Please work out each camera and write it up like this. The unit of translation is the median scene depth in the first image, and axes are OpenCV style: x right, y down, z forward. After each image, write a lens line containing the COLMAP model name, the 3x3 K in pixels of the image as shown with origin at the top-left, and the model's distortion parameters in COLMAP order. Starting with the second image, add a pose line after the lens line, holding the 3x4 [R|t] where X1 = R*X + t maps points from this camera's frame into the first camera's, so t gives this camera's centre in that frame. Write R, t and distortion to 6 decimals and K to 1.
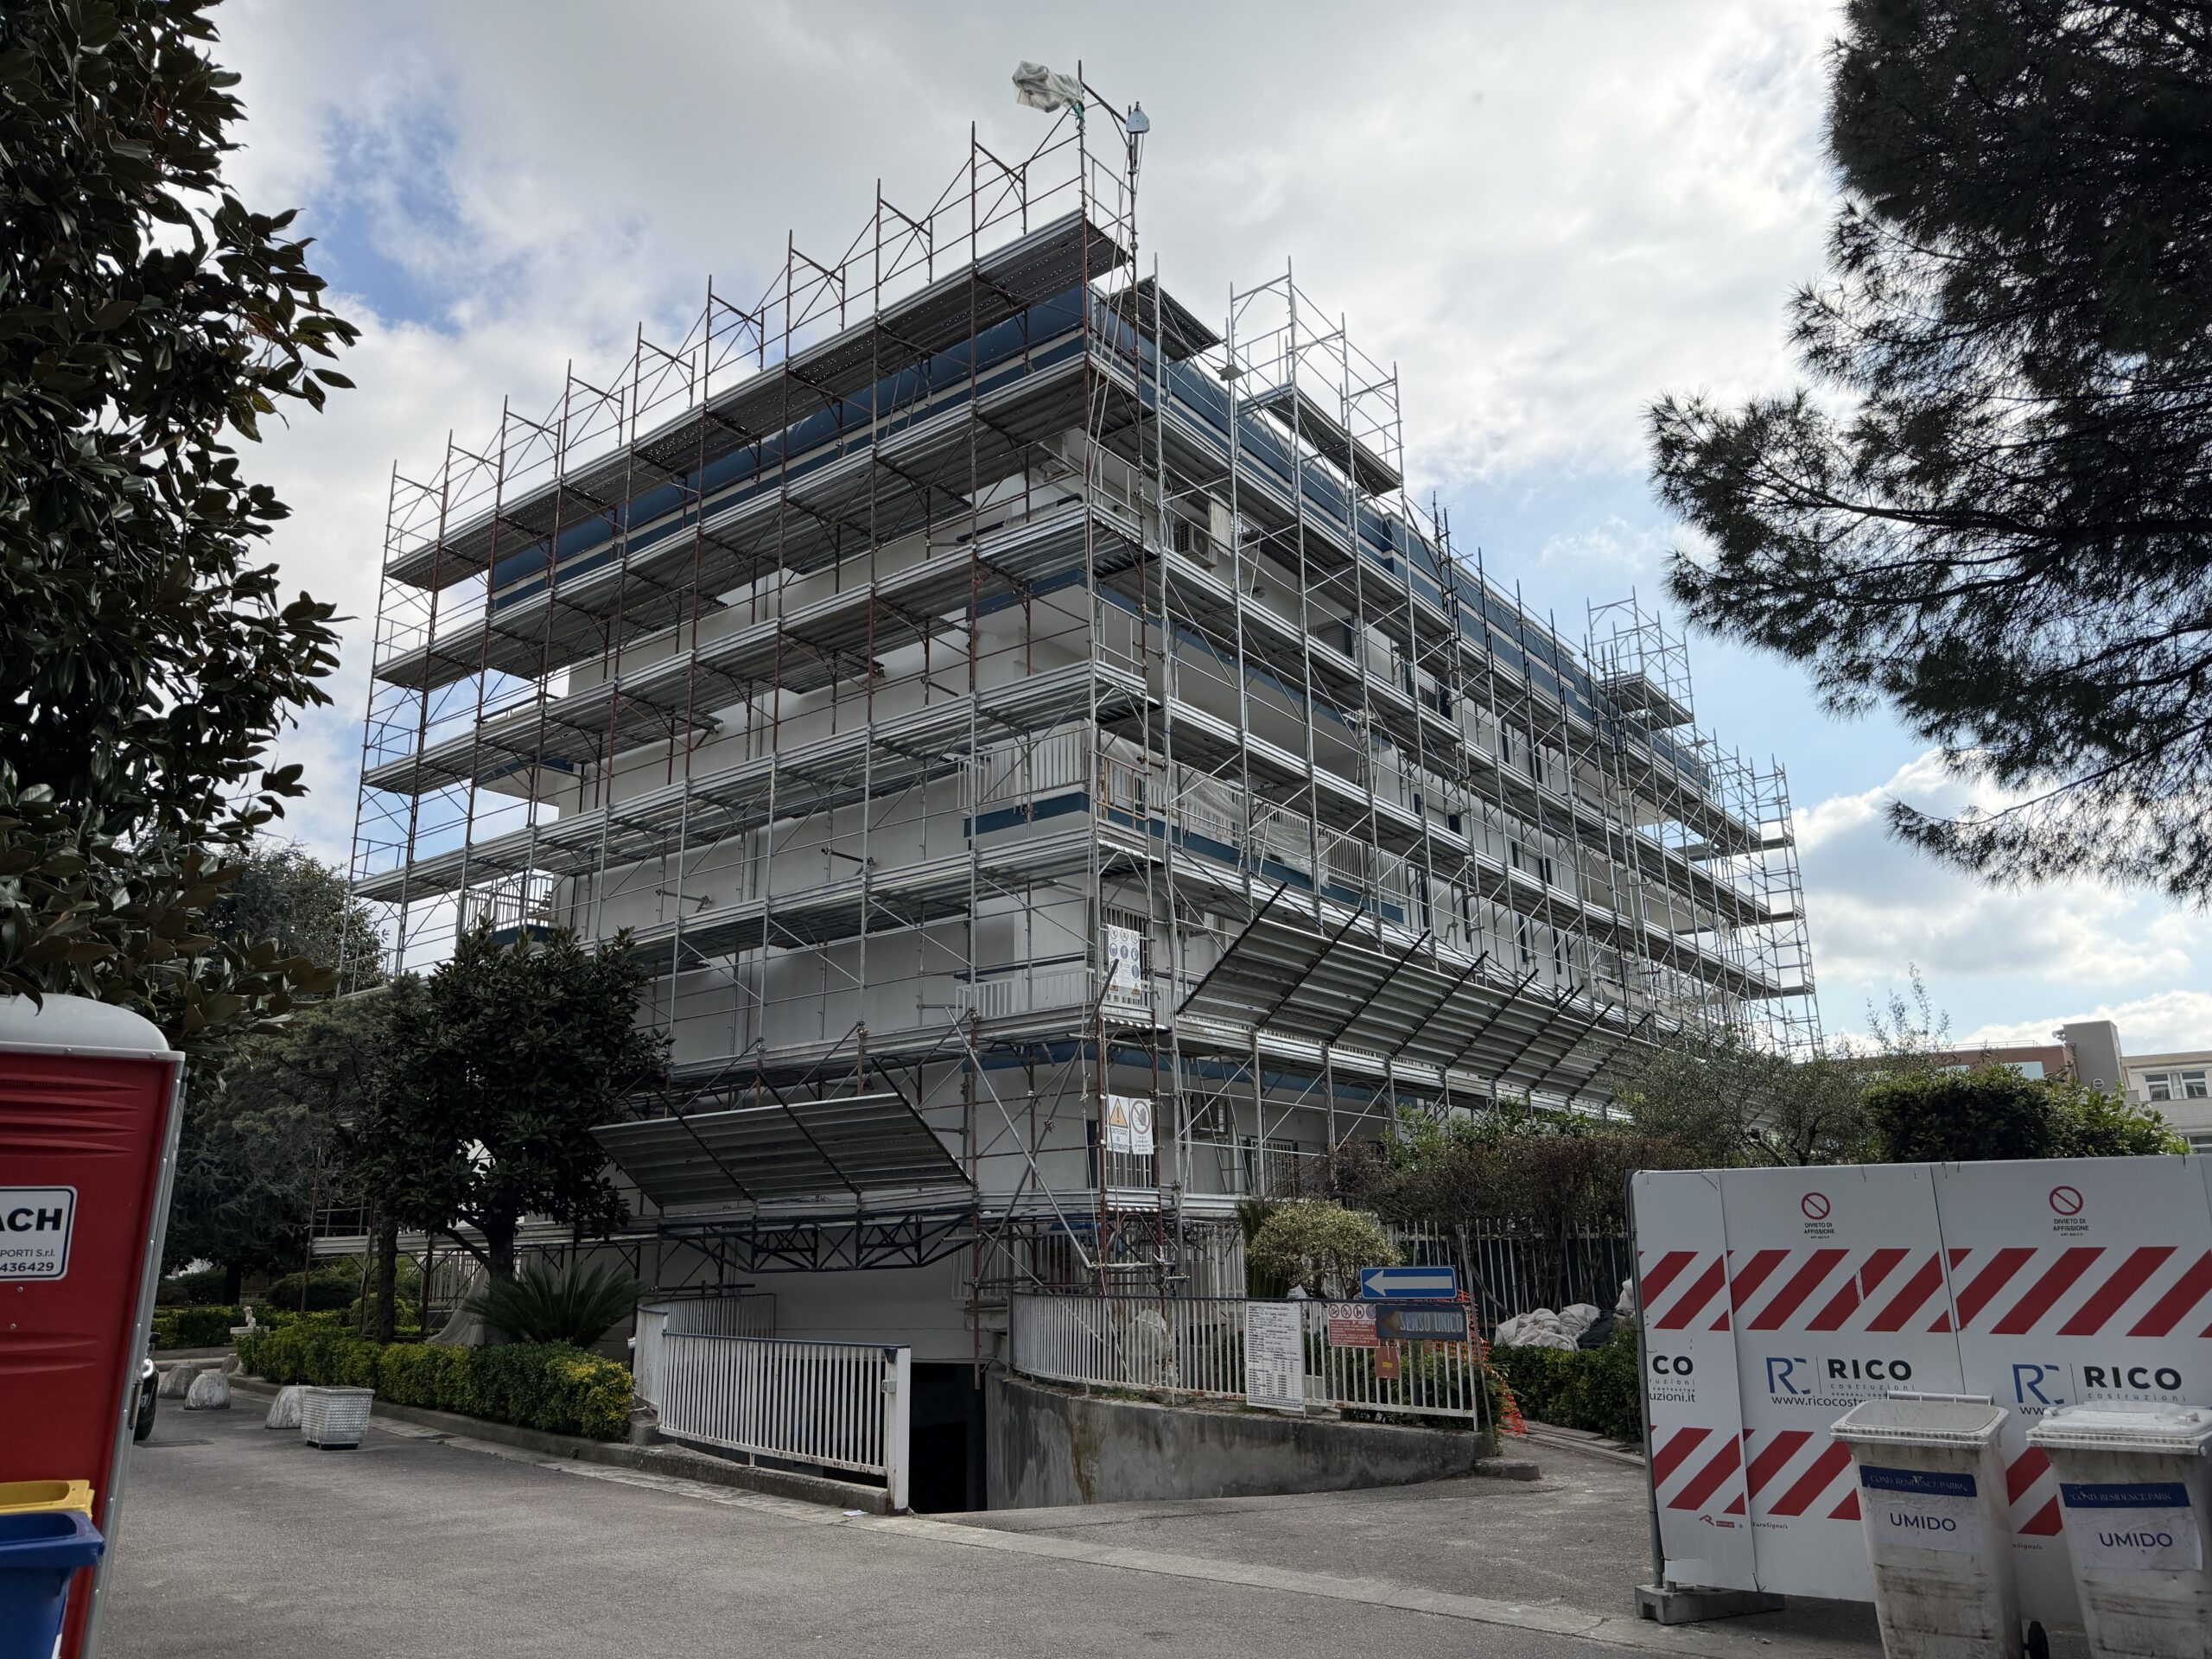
lens RADIAL K [[1553.7, 0, 1100.2], [0, 1553.7, 835.2], [0, 0, 1]] dist [0.109907, -0.159854]
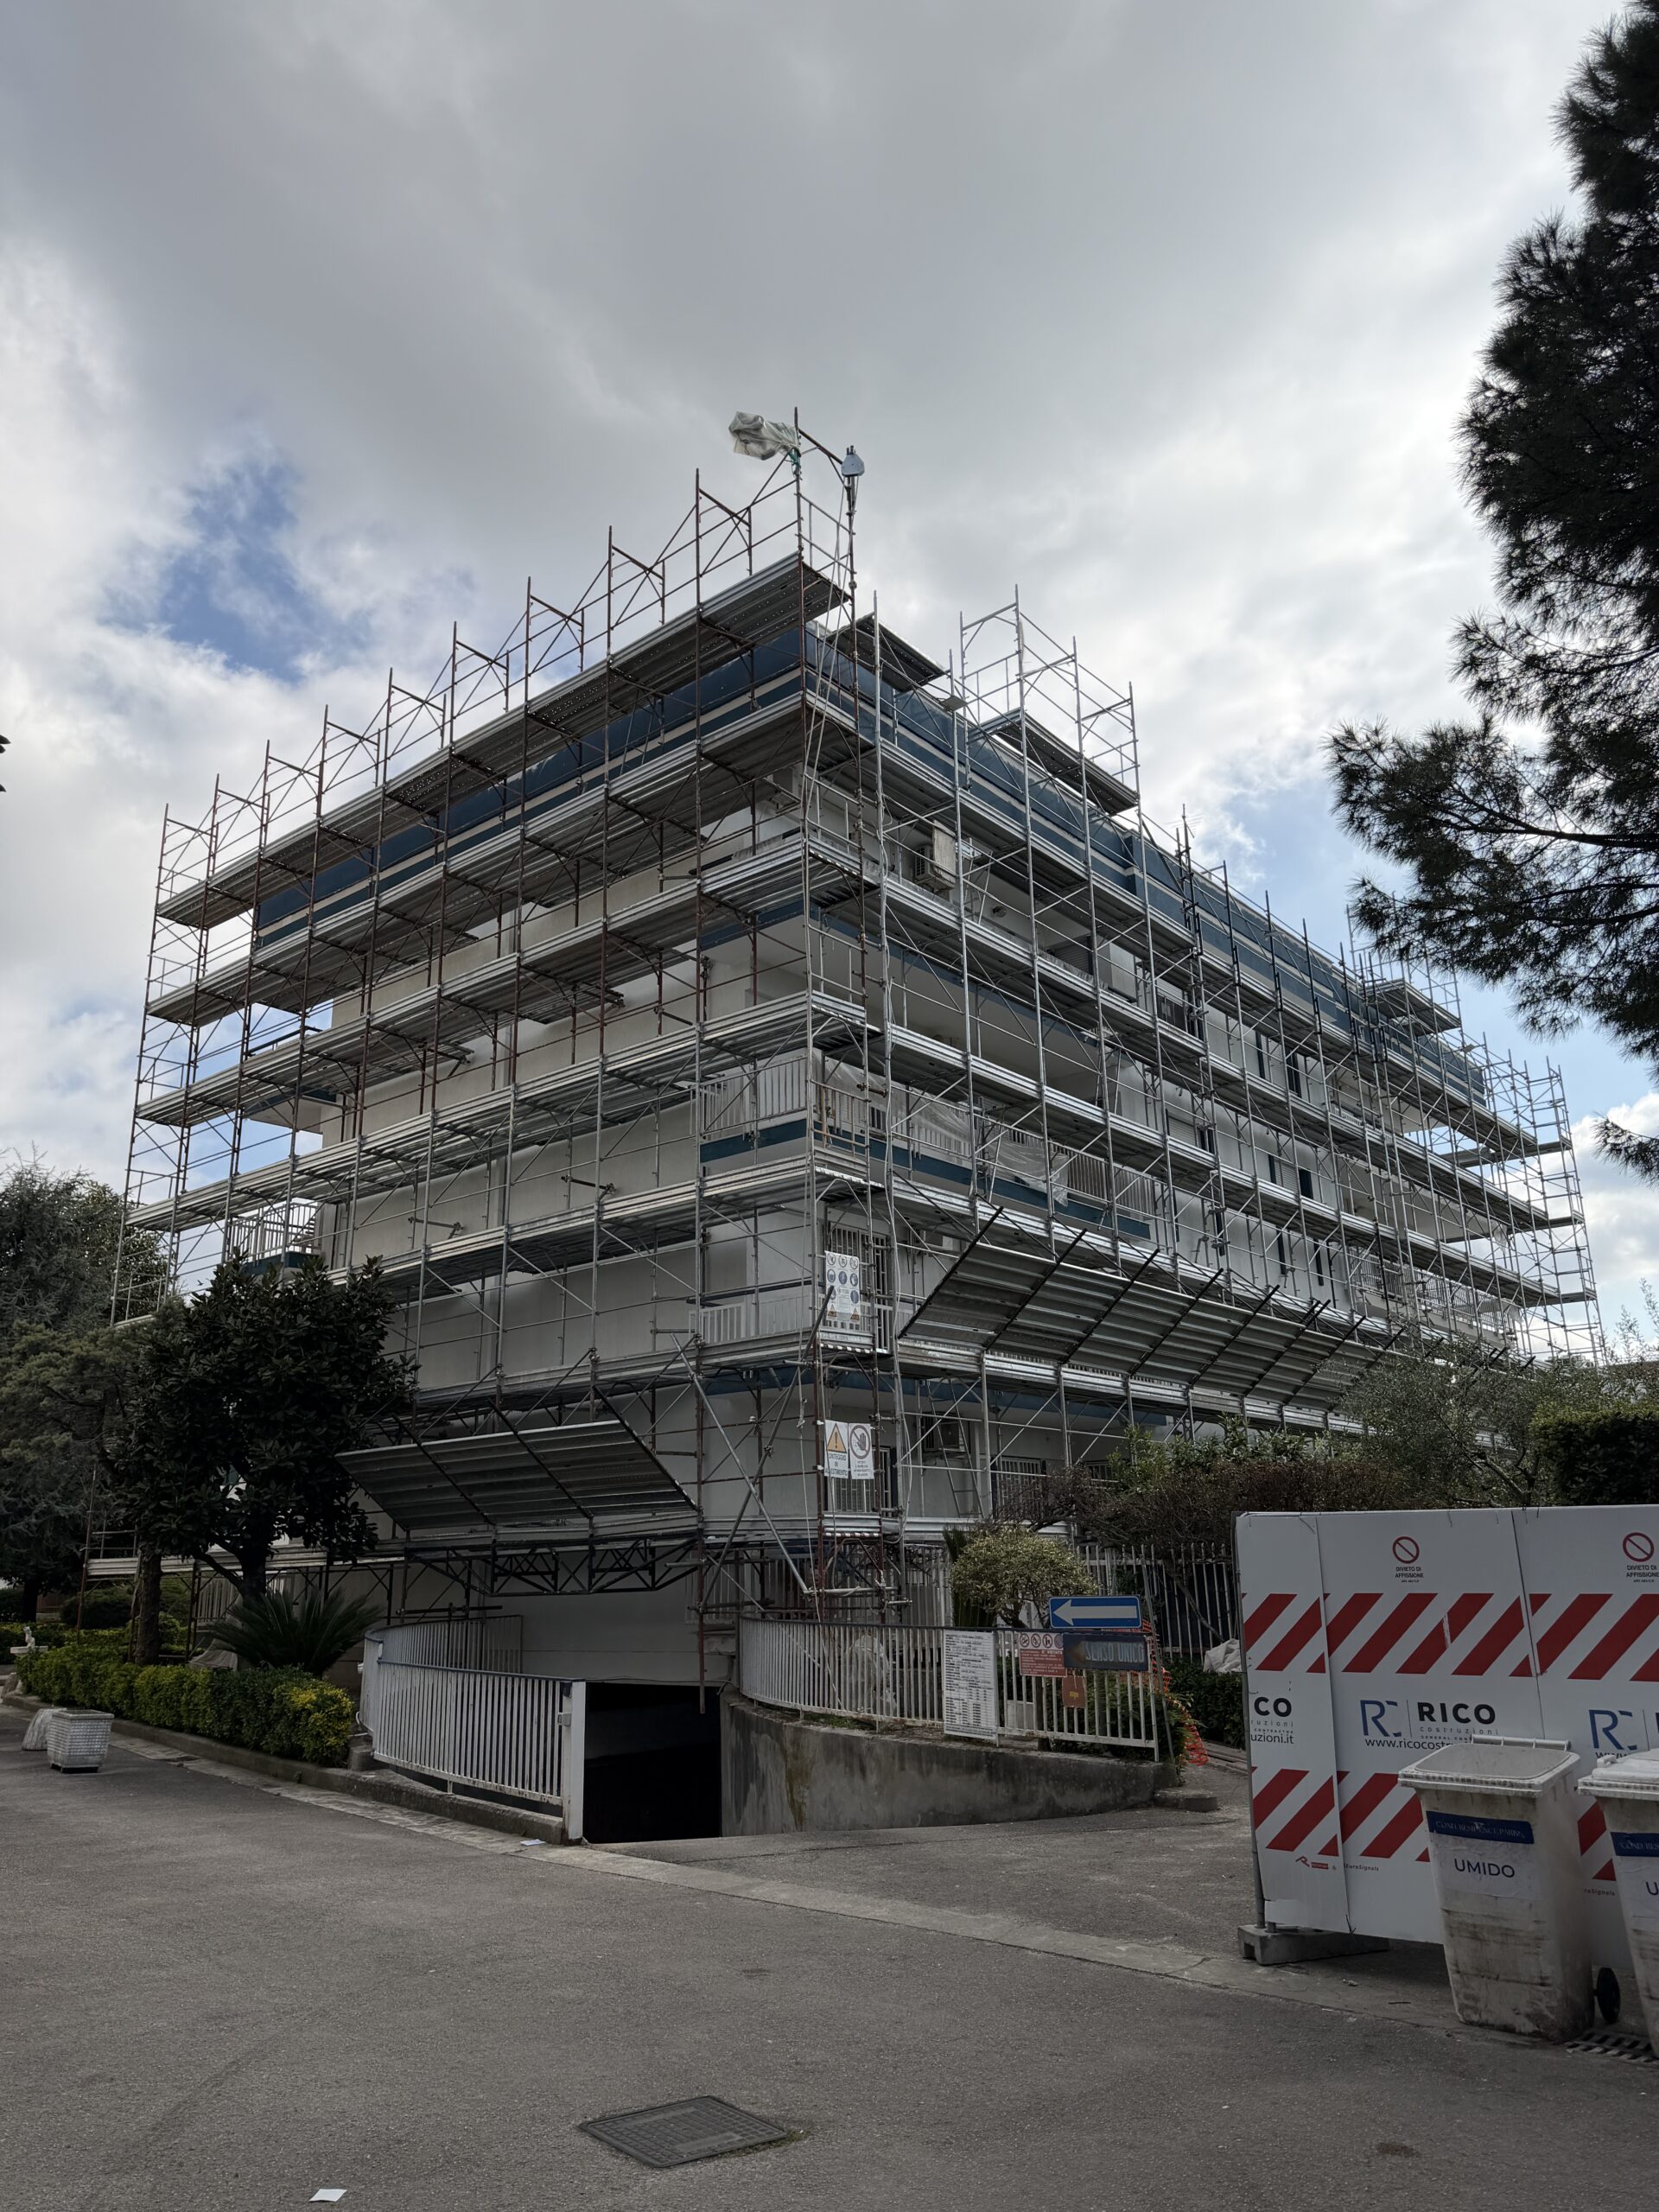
lens RADIAL K [[1553.7, 0, 824.0], [0, 1553.7, 1106.8], [0, 0, 1]] dist [0.109907, -0.159854]
pose [[0.998601, -0.017866, -0.049766, 0.049917], [0.016788, 0.999617, -0.021991, -0.012942], [0.050140, 0.021125, 0.998519, -0.015501]]
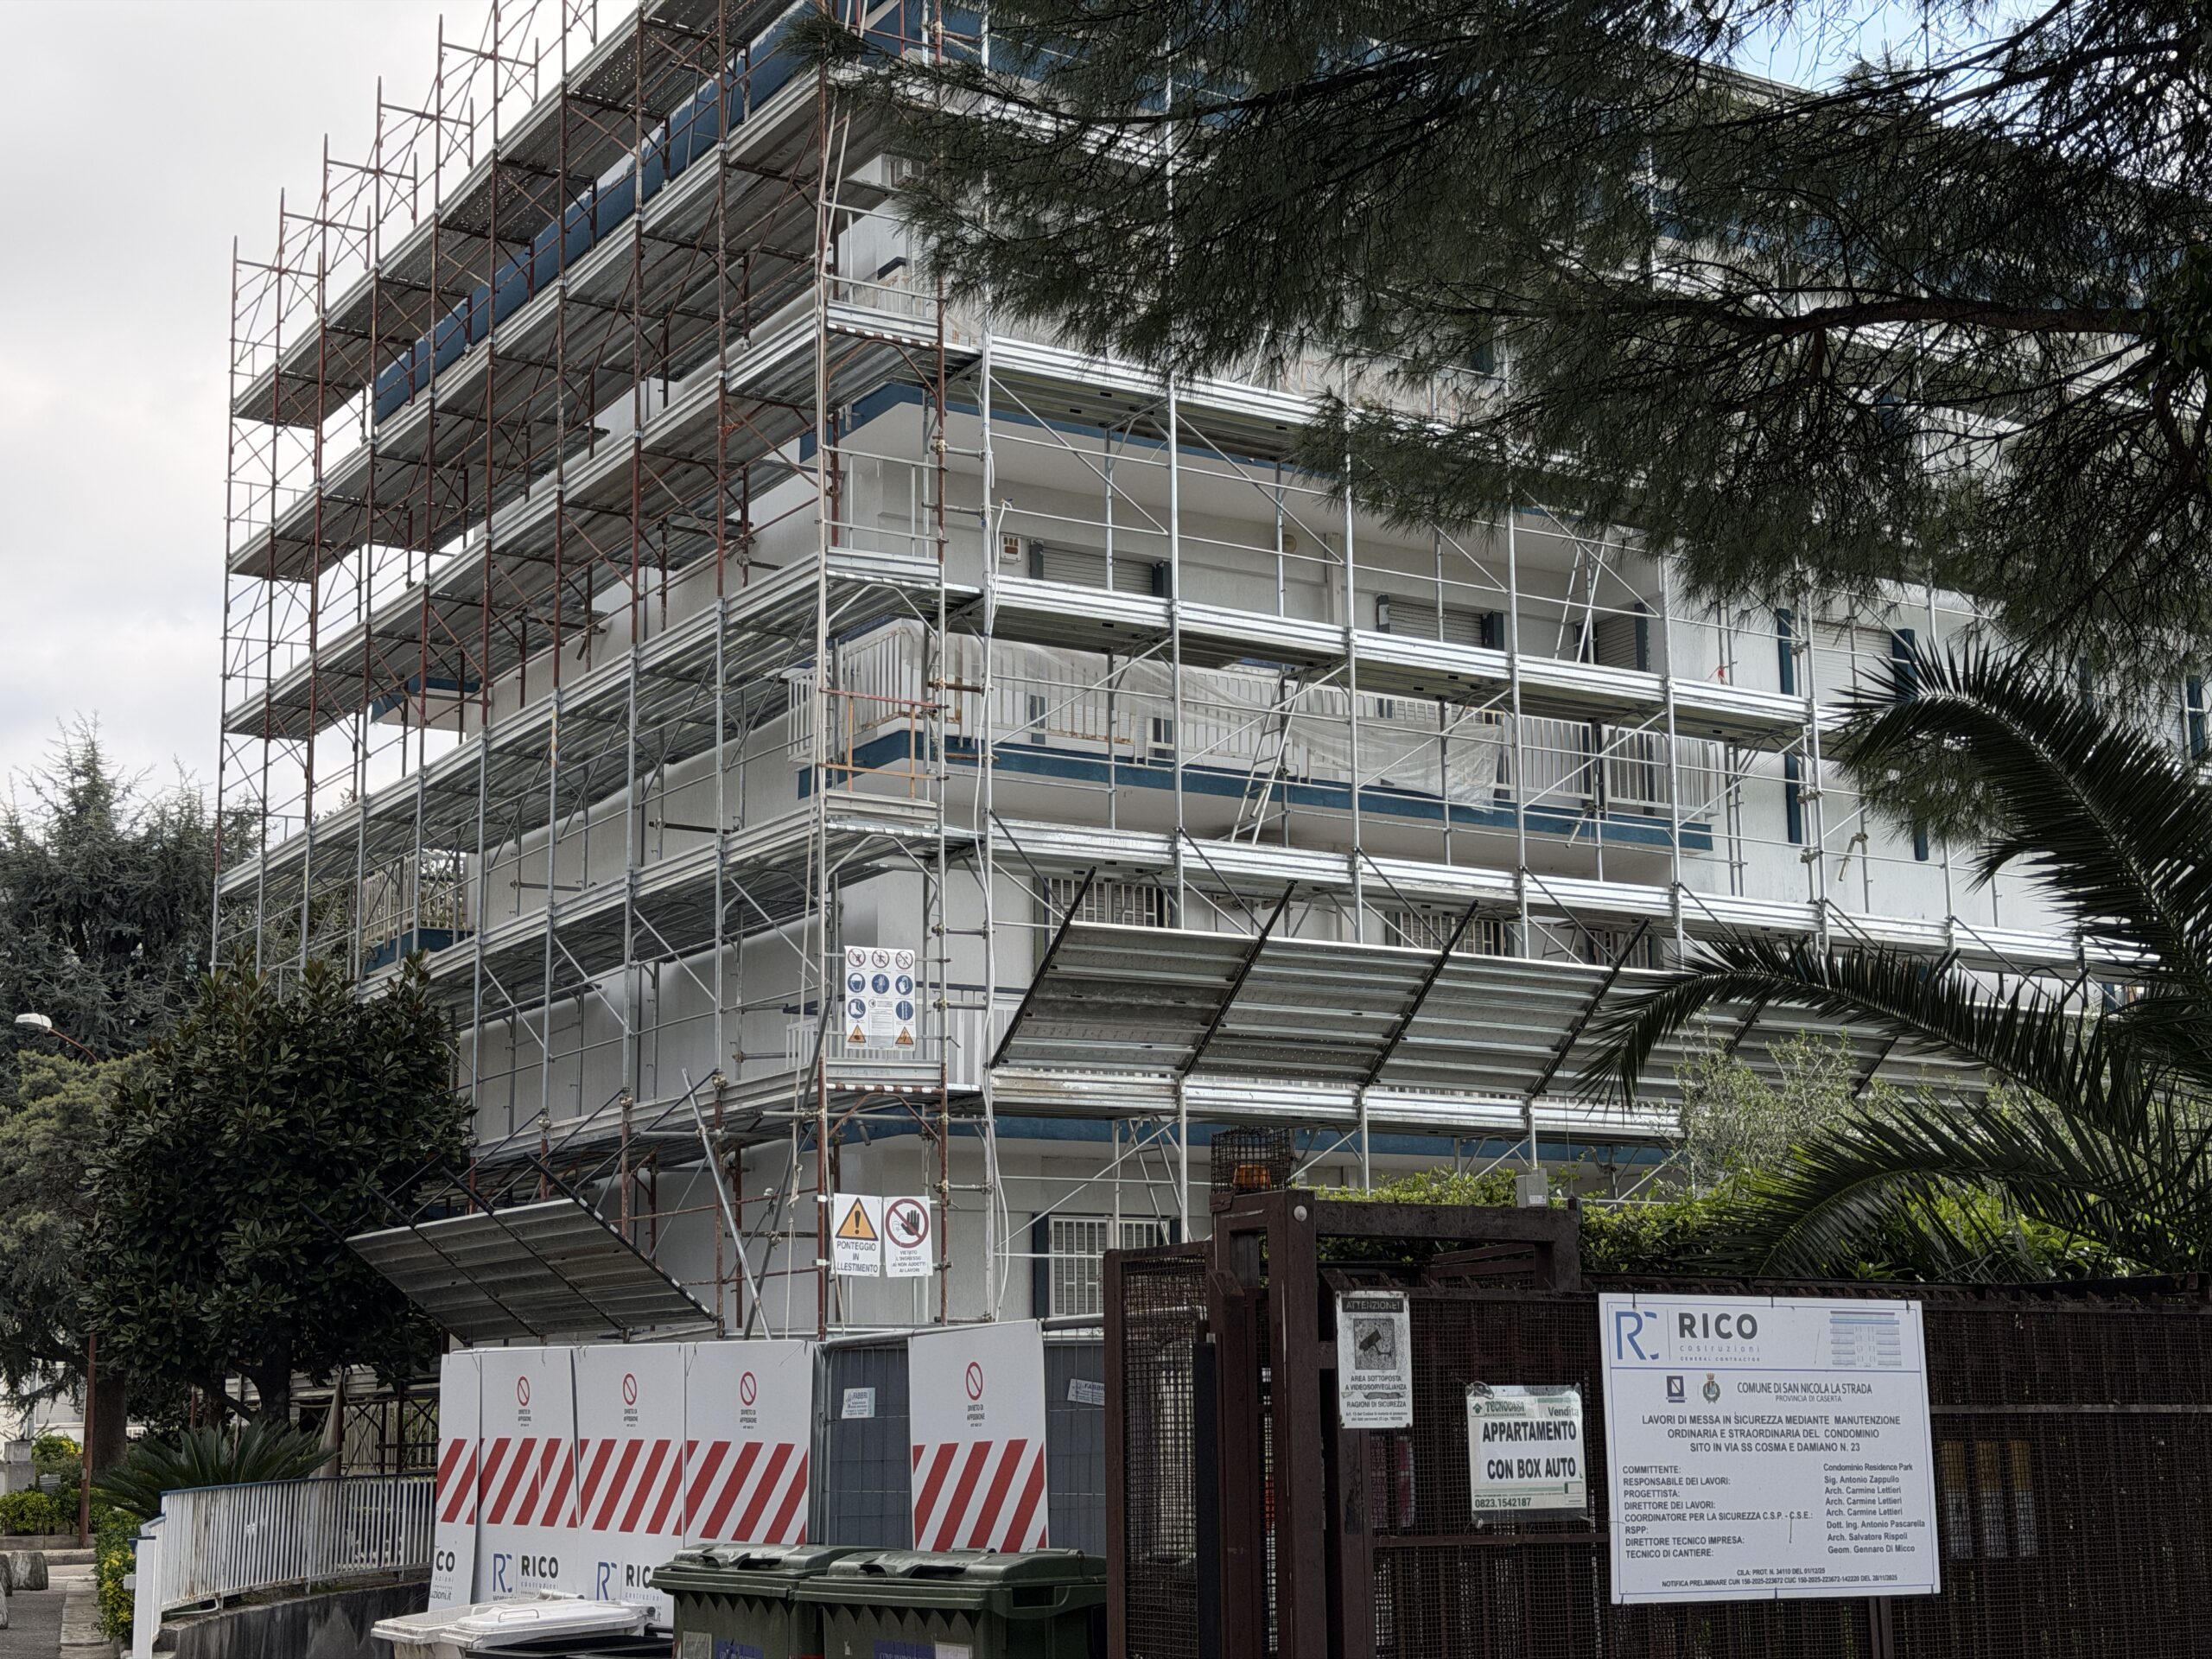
lens RADIAL K [[3093.6, 0, 1100.6], [0, 3093.6, 850.6], [0, 0, 1]] dist [0.116878, 0.000000]
pose [[0.931280, -0.059948, -0.359338, 0.534498], [0.092873, 0.992845, 0.075062, -0.067608], [0.352267, -0.103276, 0.930184, -0.197913]]
